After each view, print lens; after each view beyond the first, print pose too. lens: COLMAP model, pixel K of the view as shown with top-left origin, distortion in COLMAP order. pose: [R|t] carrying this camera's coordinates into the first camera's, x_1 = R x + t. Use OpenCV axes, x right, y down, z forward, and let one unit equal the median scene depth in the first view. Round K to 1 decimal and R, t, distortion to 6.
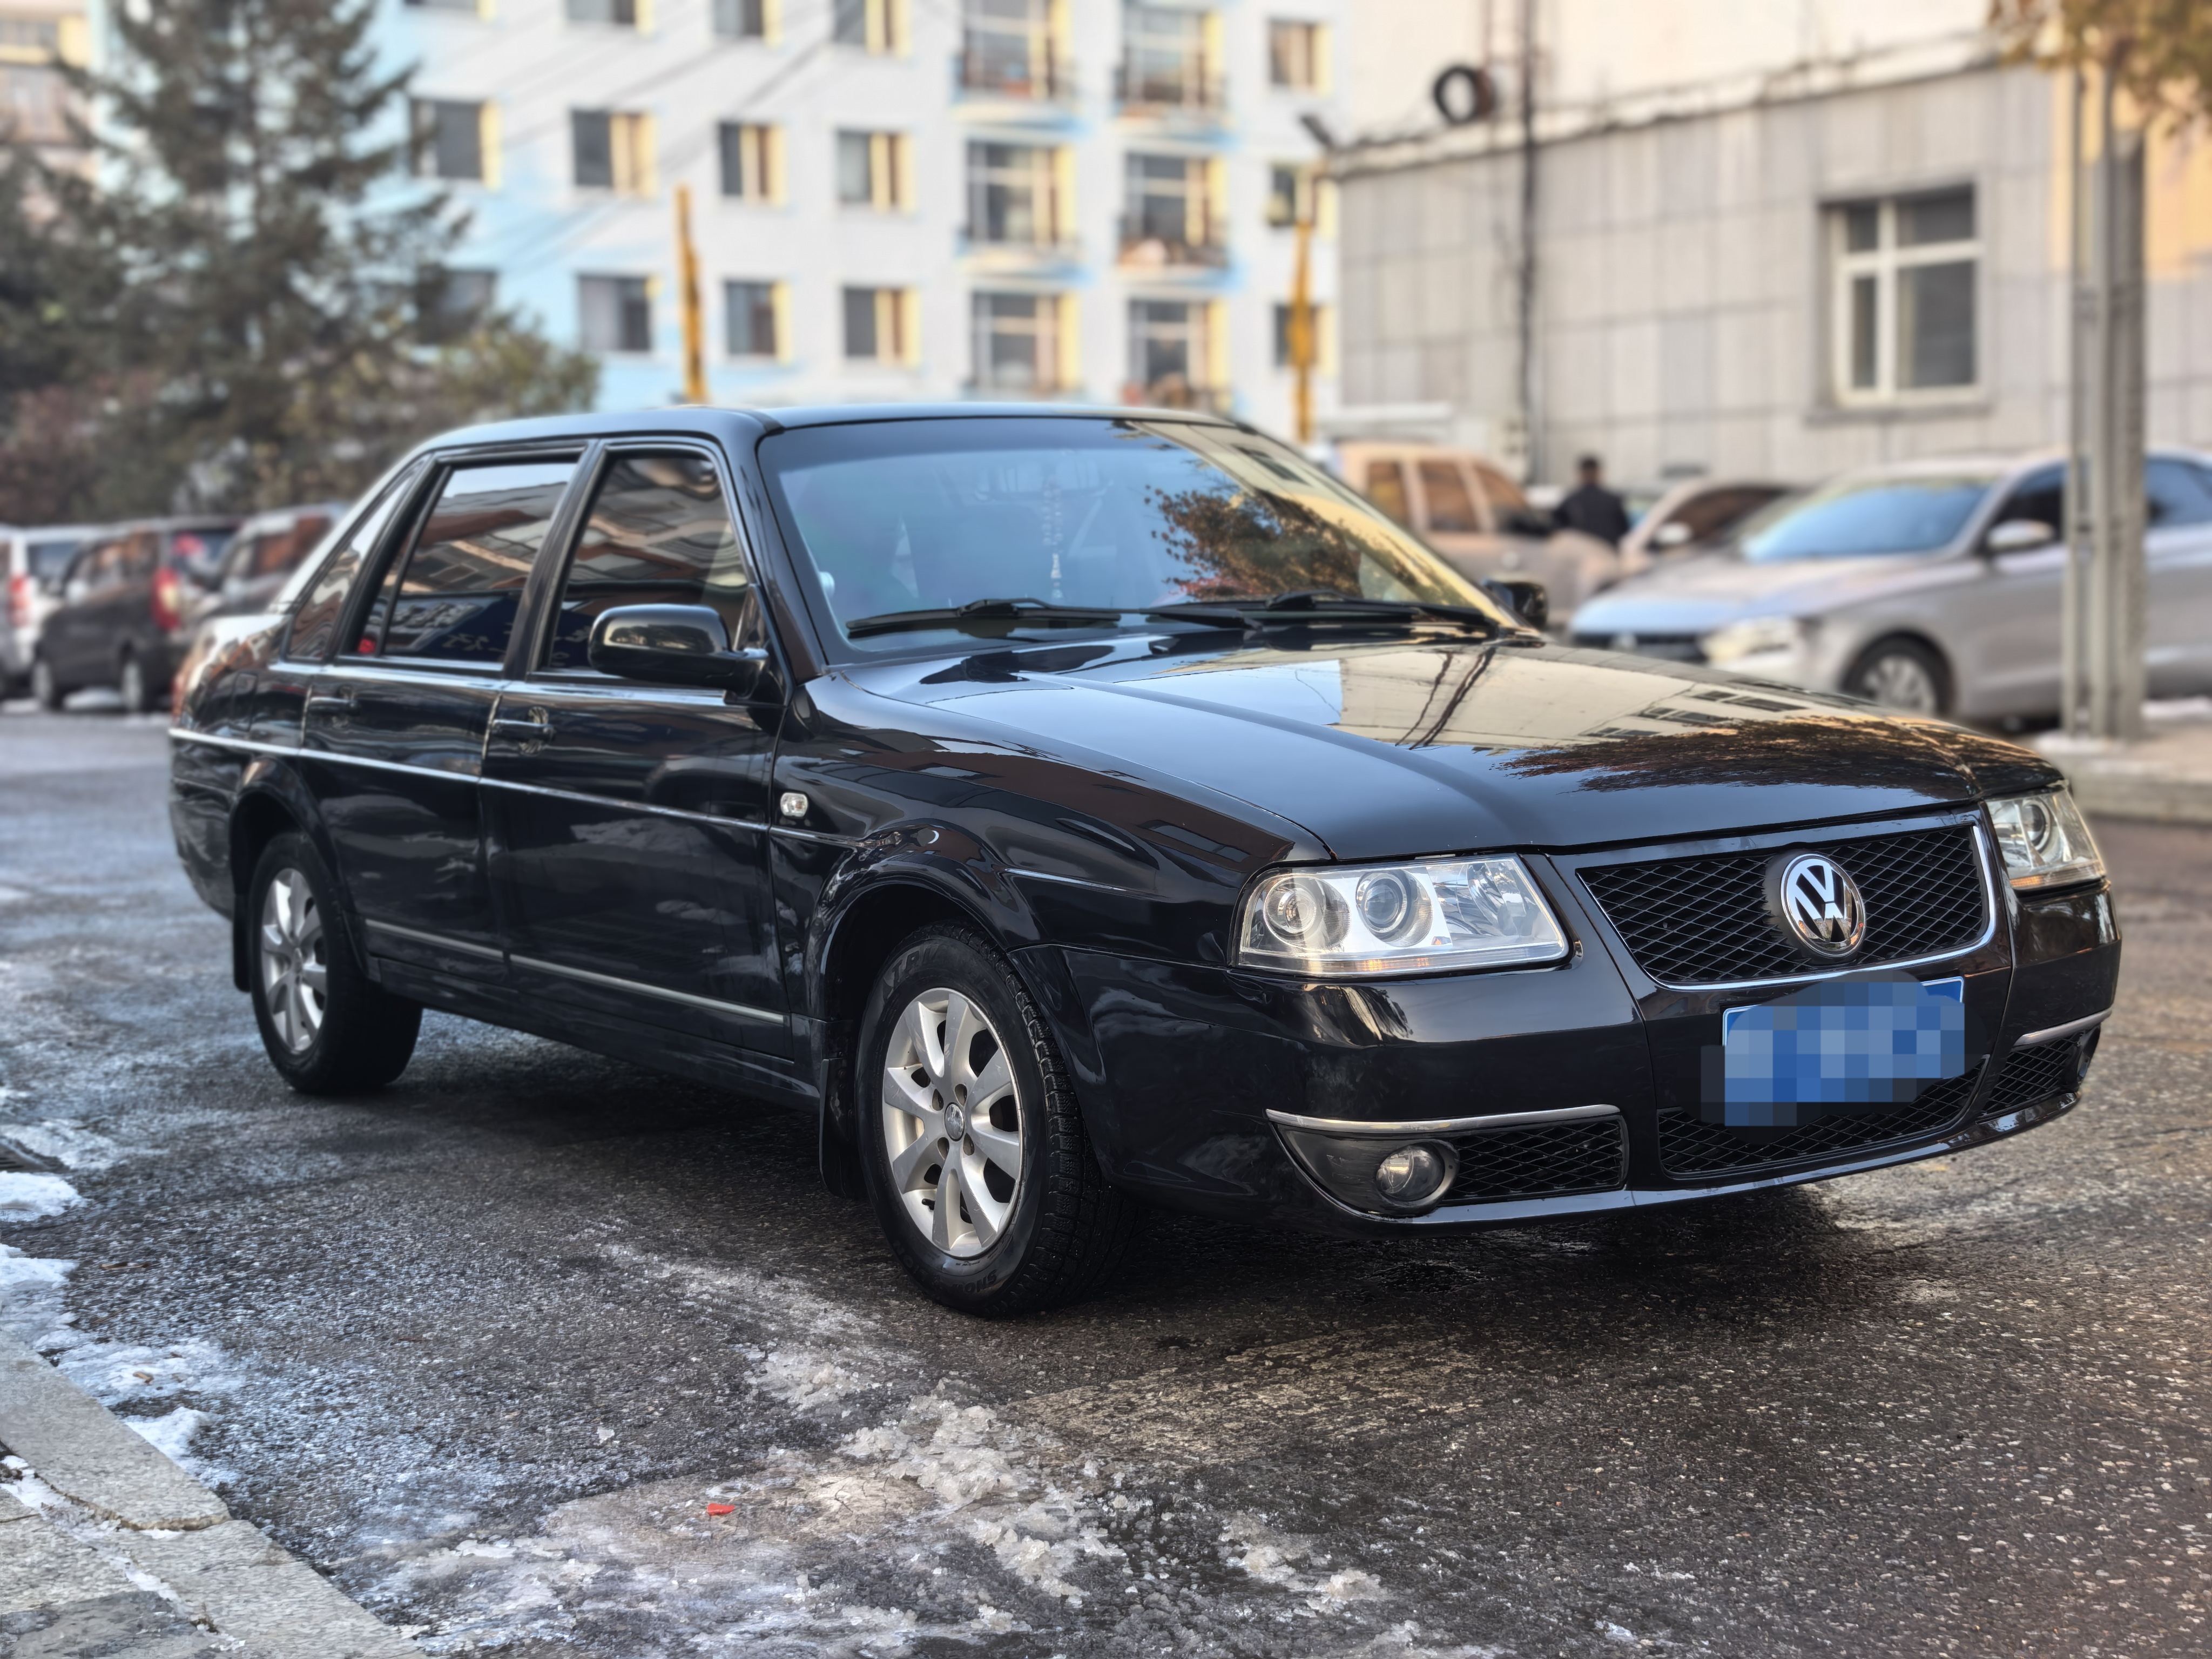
lens RADIAL K [[3112.5, 0, 1058.2], [0, 3112.5, 835.7], [0, 0, 1]] dist [0.238973, -0.976444]
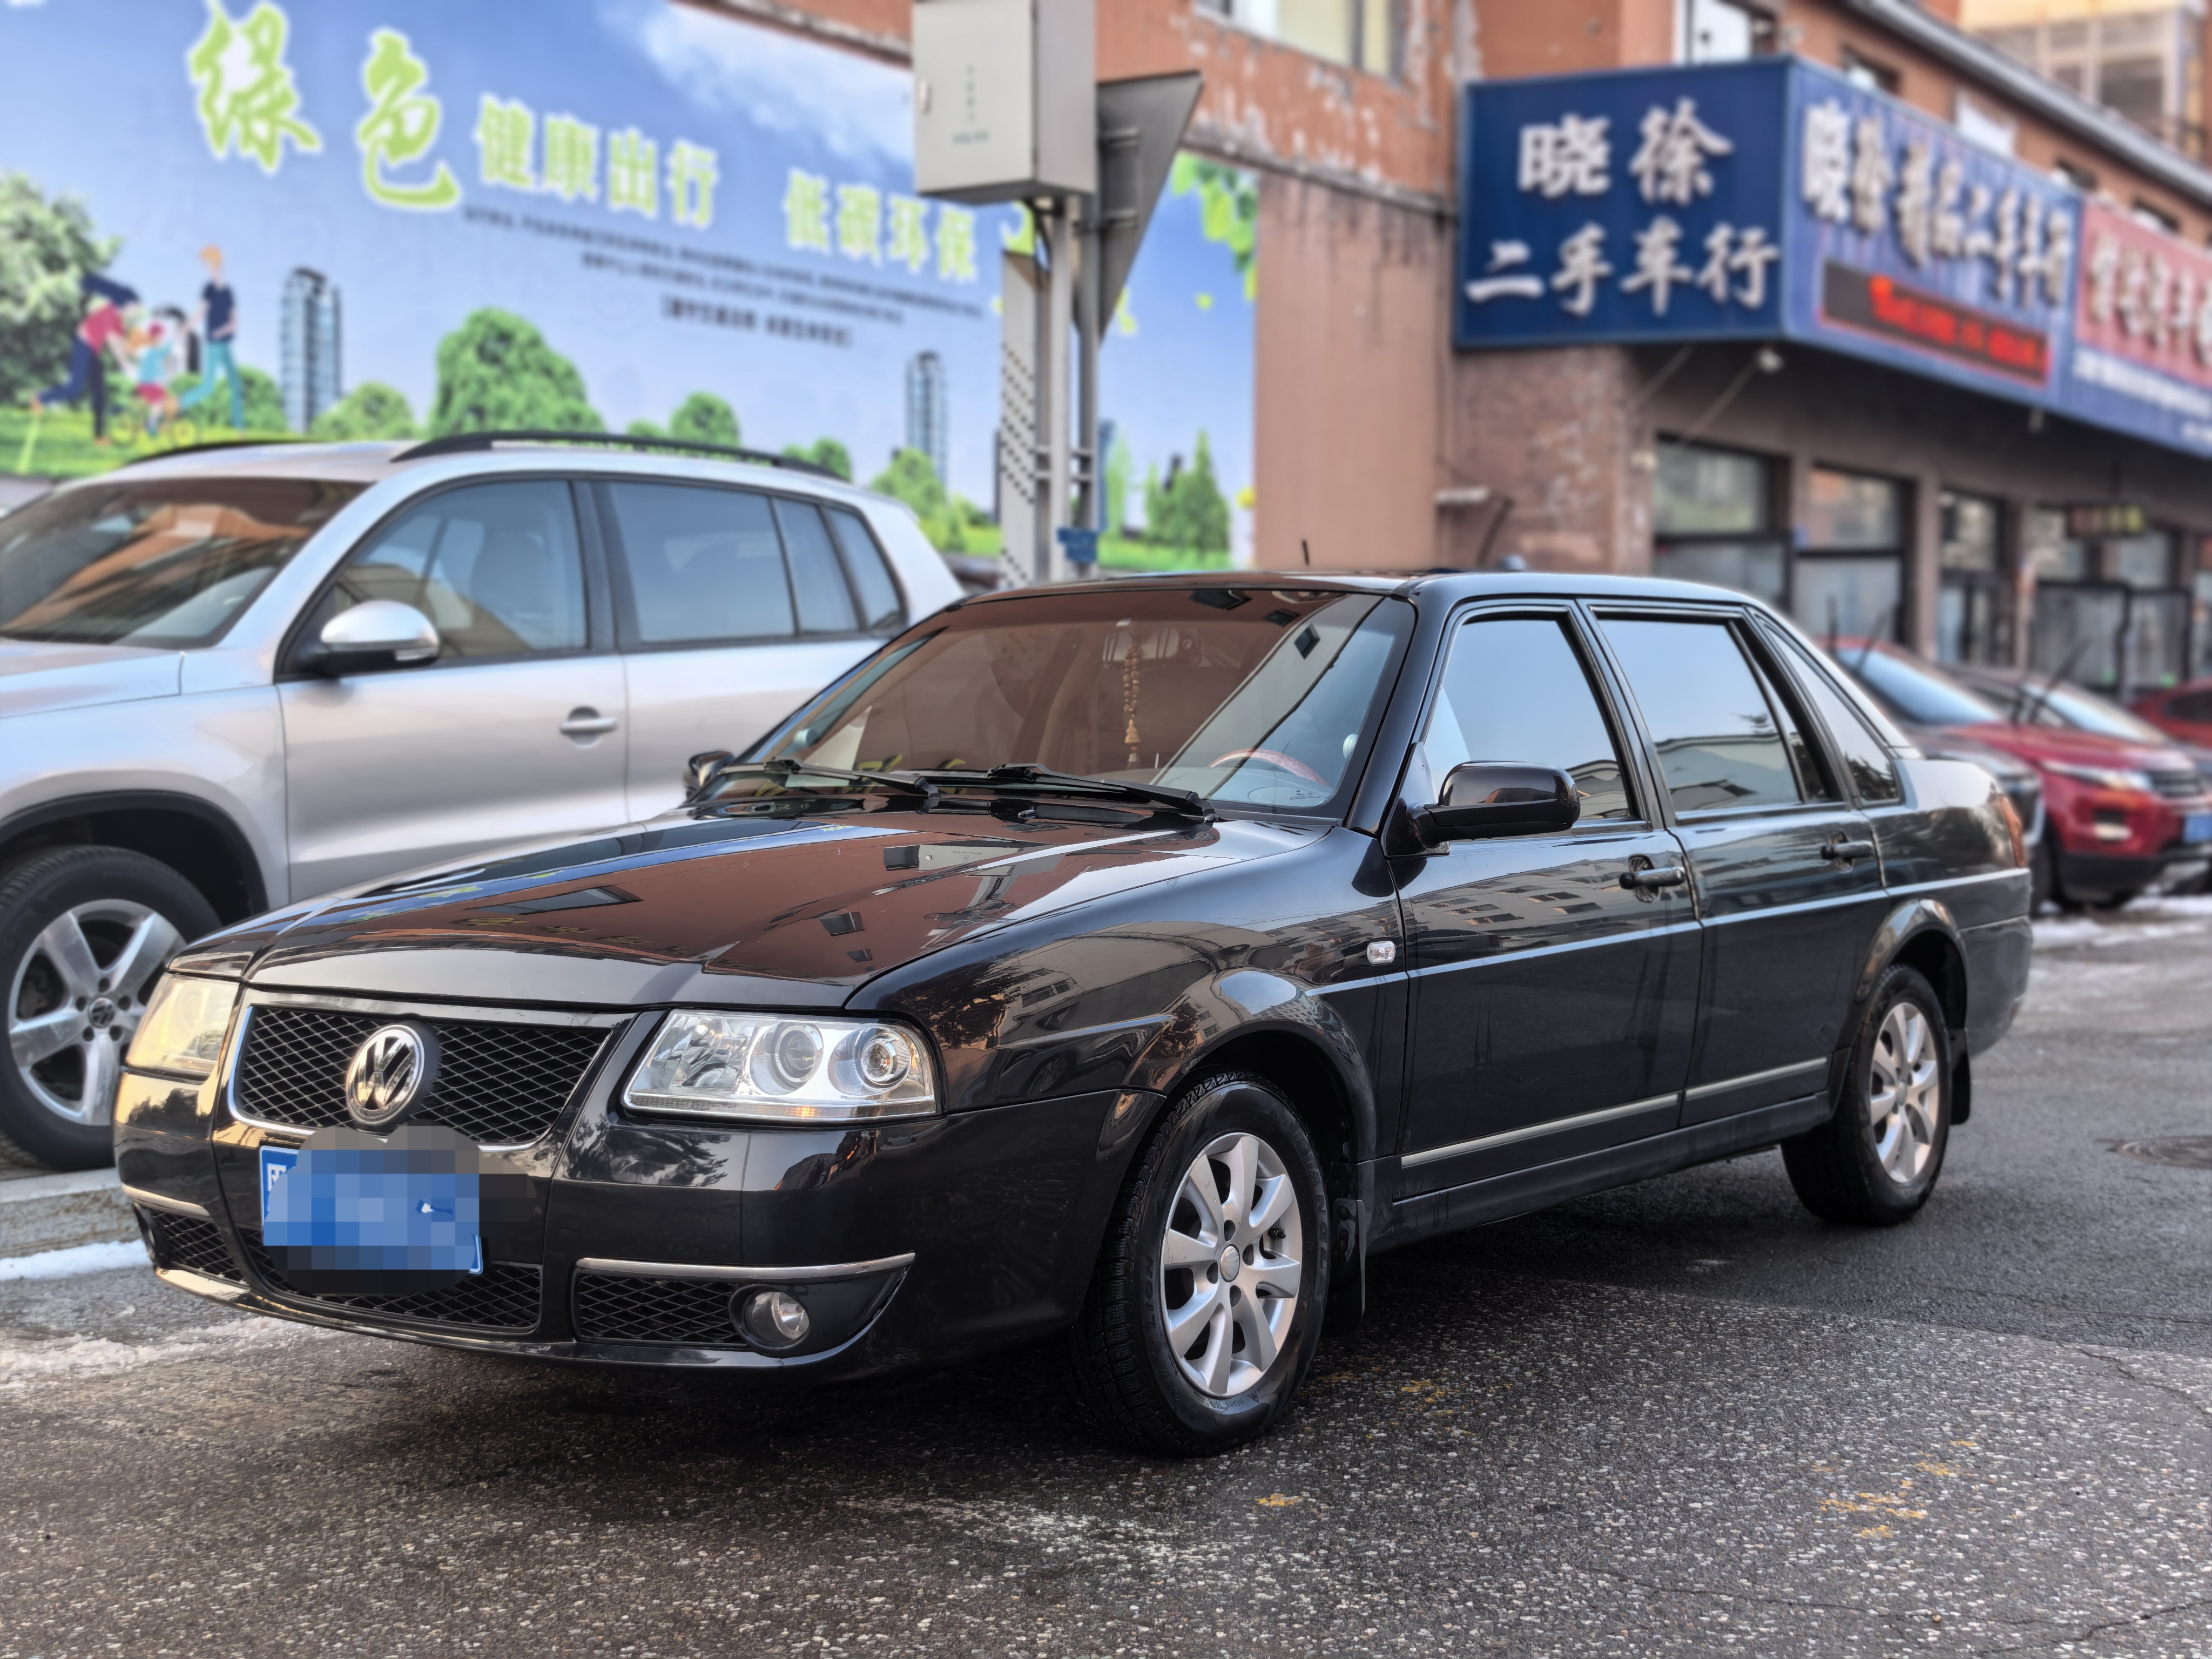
lens RADIAL K [[3112.5, 0, 1058.2], [0, 3112.5, 835.7], [0, 0, 1]] dist [0.238973, -0.976444]
pose [[0.334353, 0.065458, -0.940172, 1.309224], [-0.097874, 0.994603, 0.034441, -0.116181], [0.937352, 0.080503, 0.338955, 0.857284]]
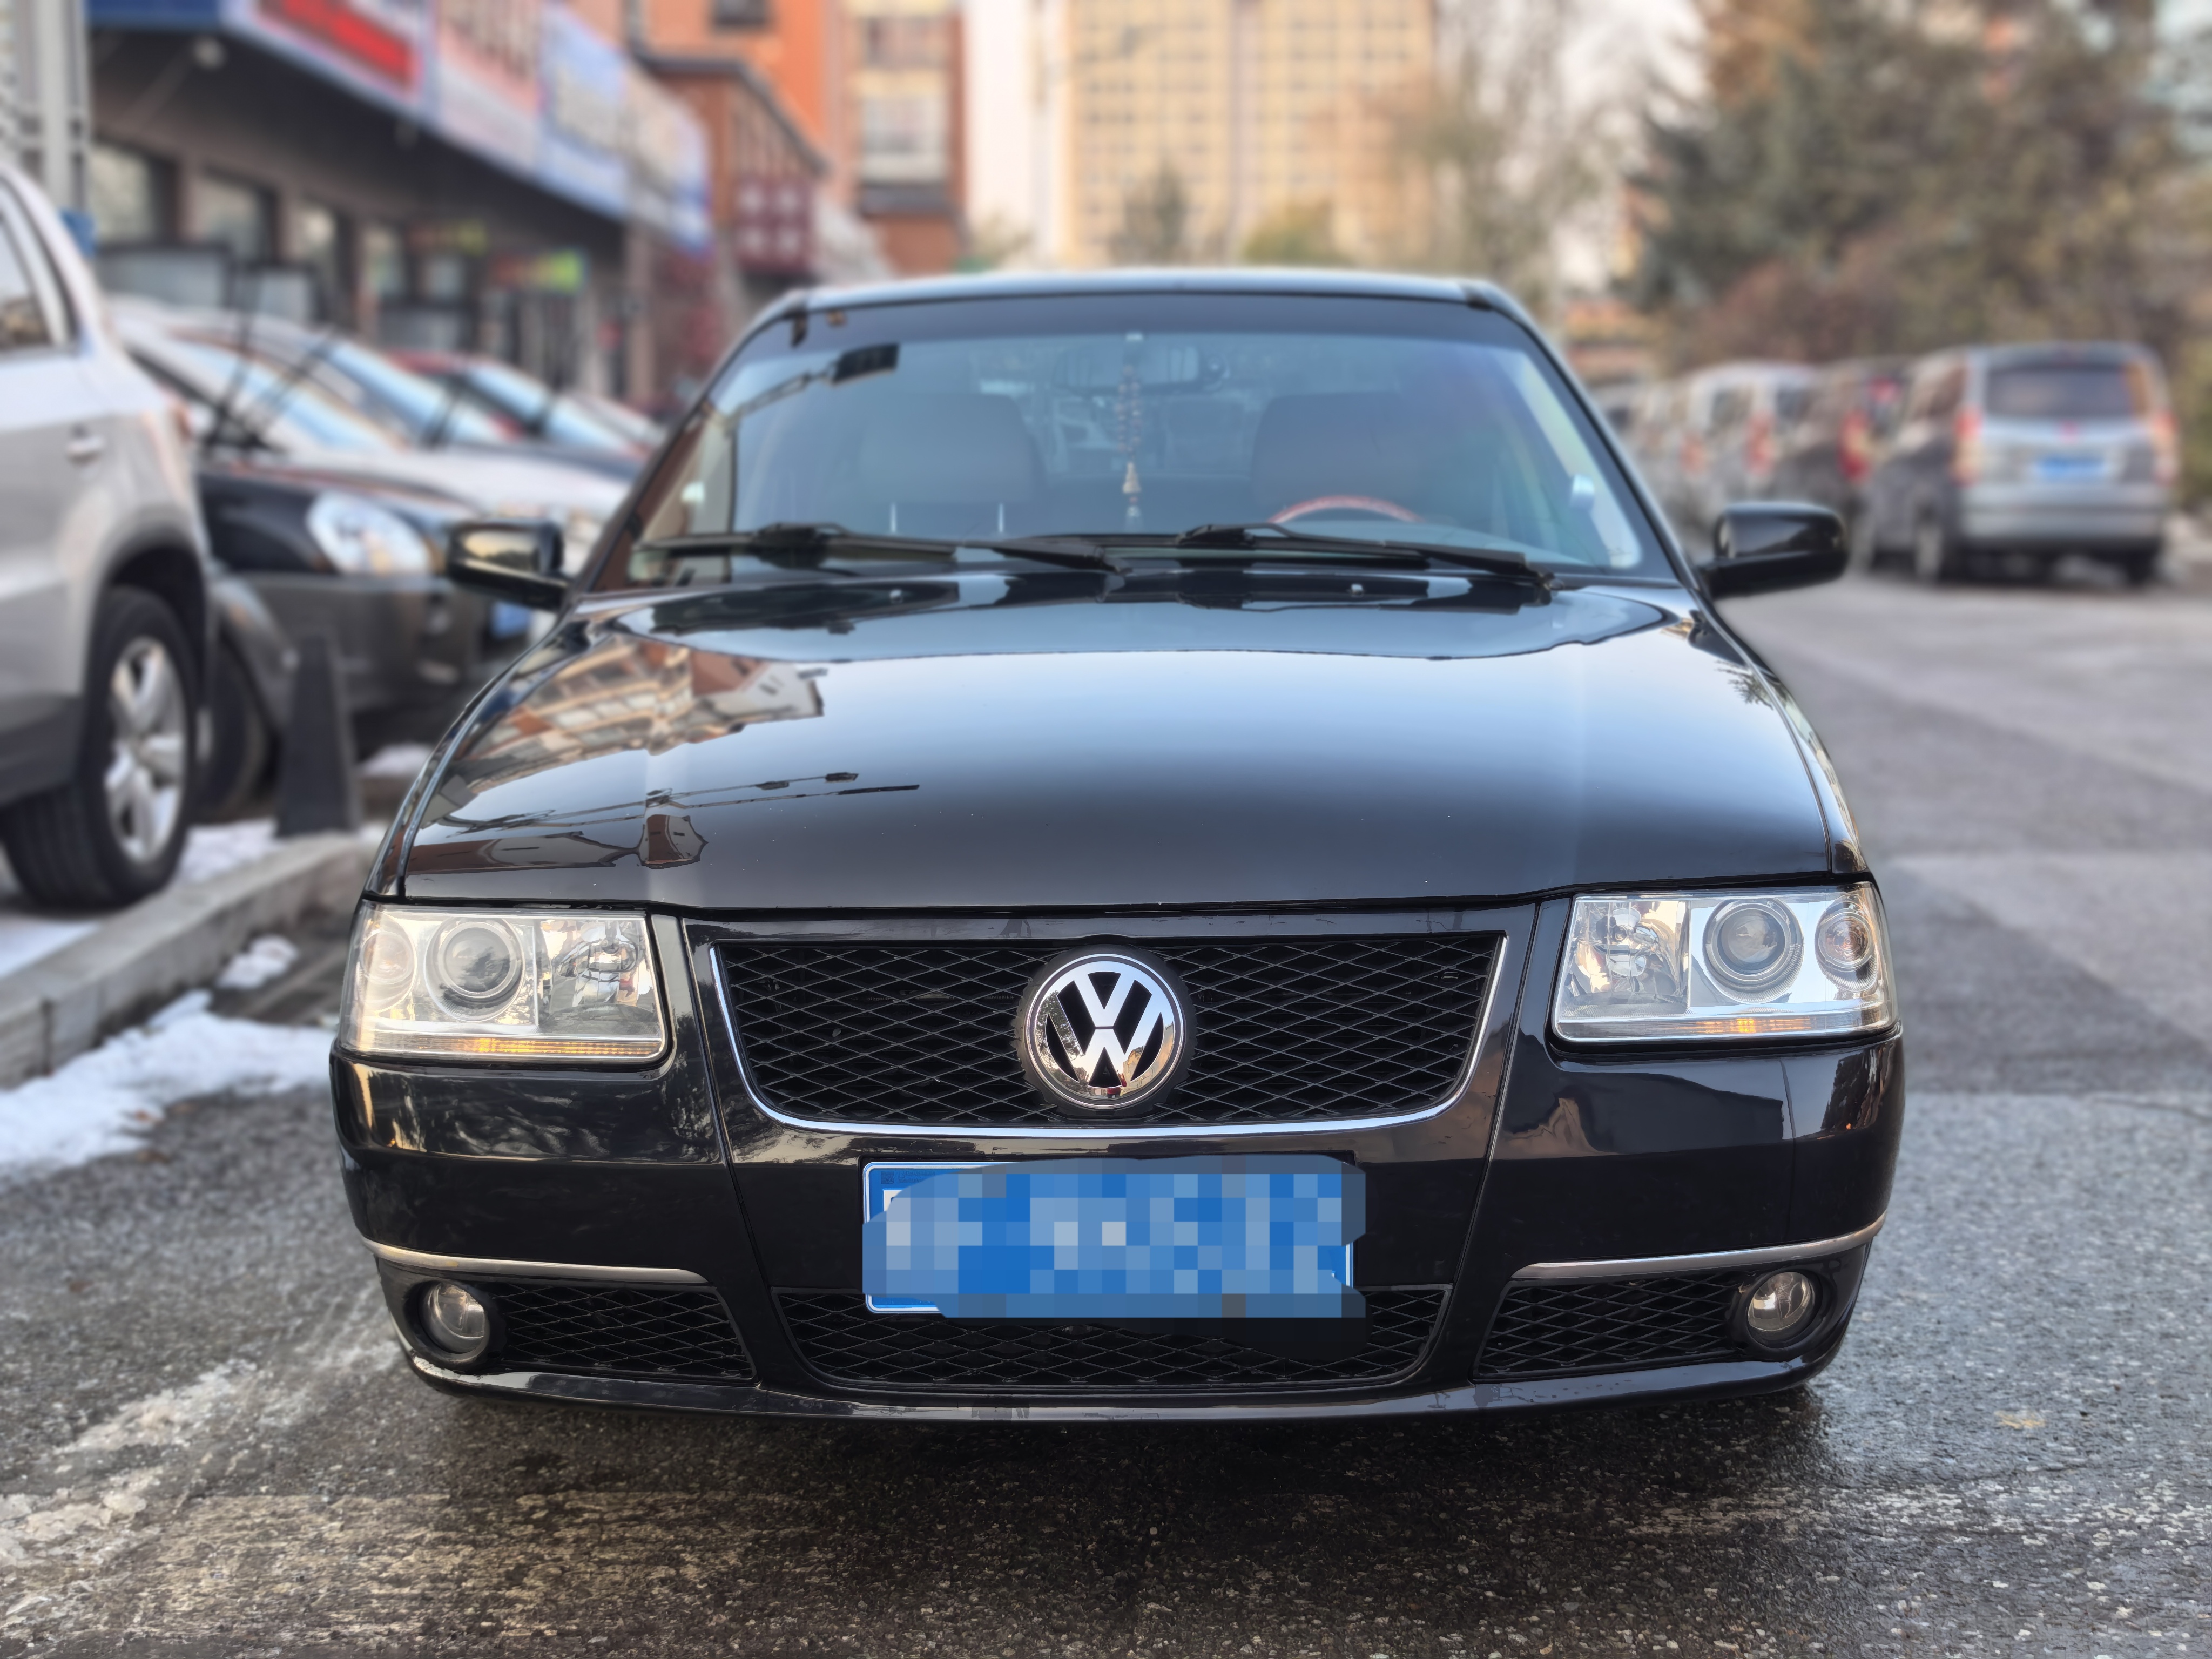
lens RADIAL K [[3112.5, 0, 1058.2], [0, 3112.5, 835.7], [0, 0, 1]] dist [0.238973, -0.976444]
pose [[0.806905, 0.093997, -0.583154, 0.635369], [-0.063516, 0.995340, 0.072548, -0.070089], [0.587256, -0.021500, 0.809115, 0.447480]]
